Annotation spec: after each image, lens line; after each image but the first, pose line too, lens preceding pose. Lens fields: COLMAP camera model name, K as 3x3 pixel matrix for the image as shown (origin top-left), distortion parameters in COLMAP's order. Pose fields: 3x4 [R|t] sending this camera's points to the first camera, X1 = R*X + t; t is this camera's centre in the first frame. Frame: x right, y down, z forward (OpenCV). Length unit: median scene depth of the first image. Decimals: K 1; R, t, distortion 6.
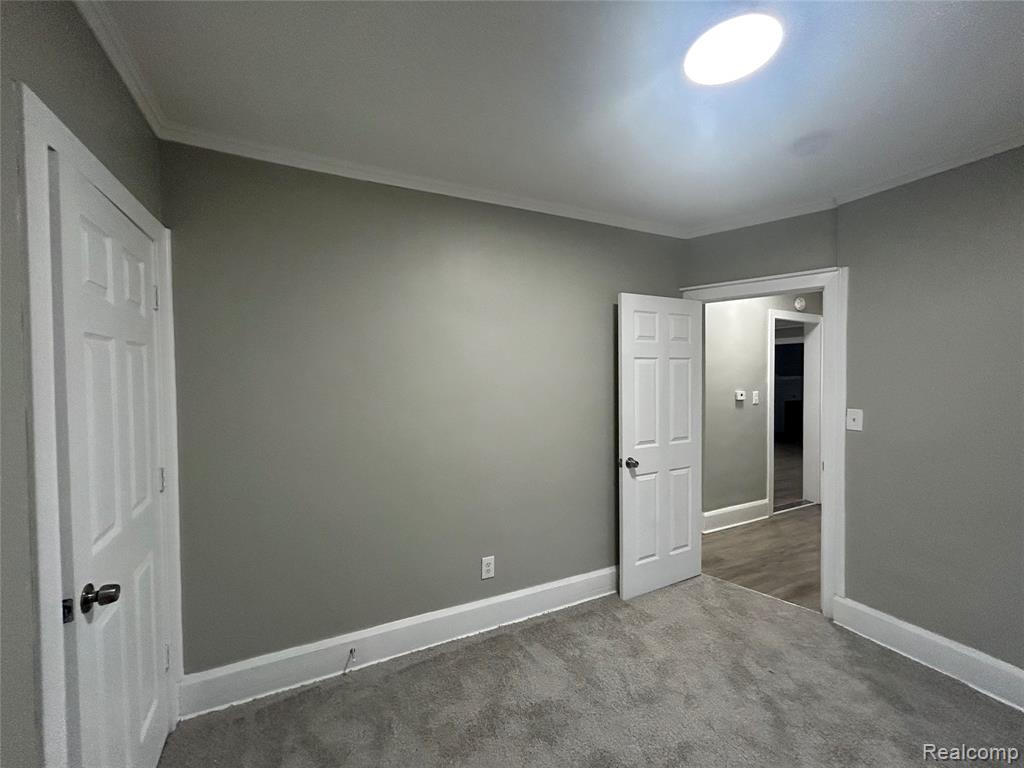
lens RADIAL K [[410.1, 0, 513.9], [0, 410.1, 383.2], [0, 0, 1]] dist [-0.000628, 0.000440]
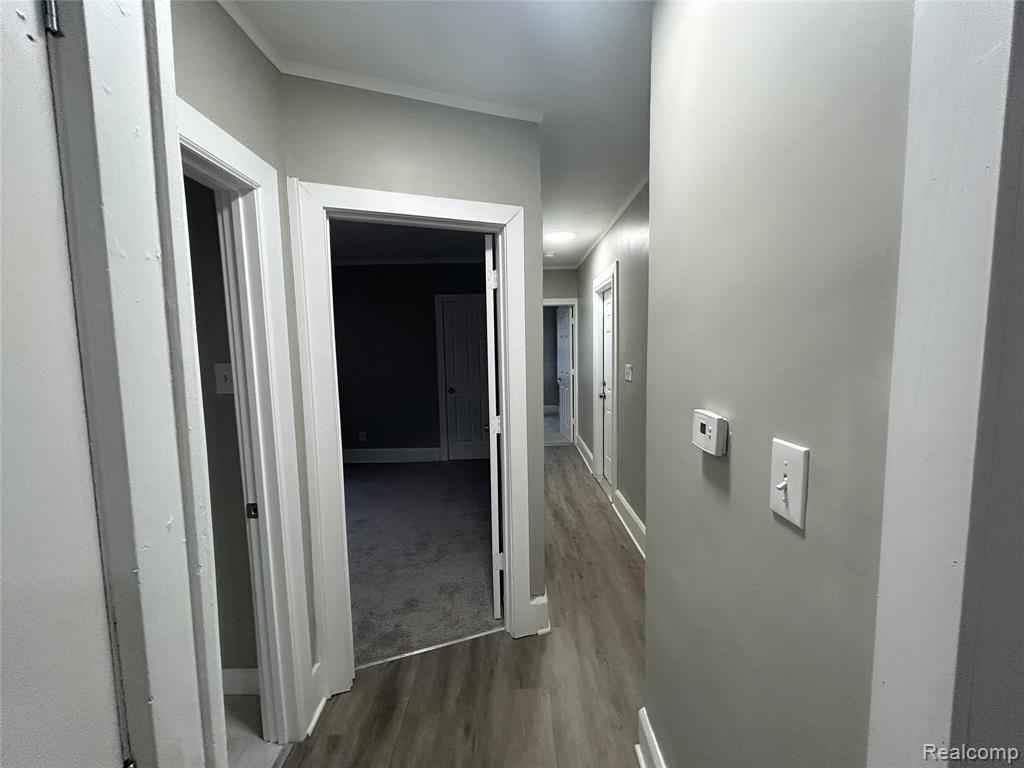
lens RADIAL K [[410.1, 0, 513.9], [0, 410.1, 383.2], [0, 0, 1]] dist [-0.000628, 0.000440]
pose [[-0.442943, 0.083721, -0.892632, 1.019908], [-0.013148, 0.994917, 0.099839, -0.022383], [0.896453, 0.055959, -0.439591, 1.280787]]
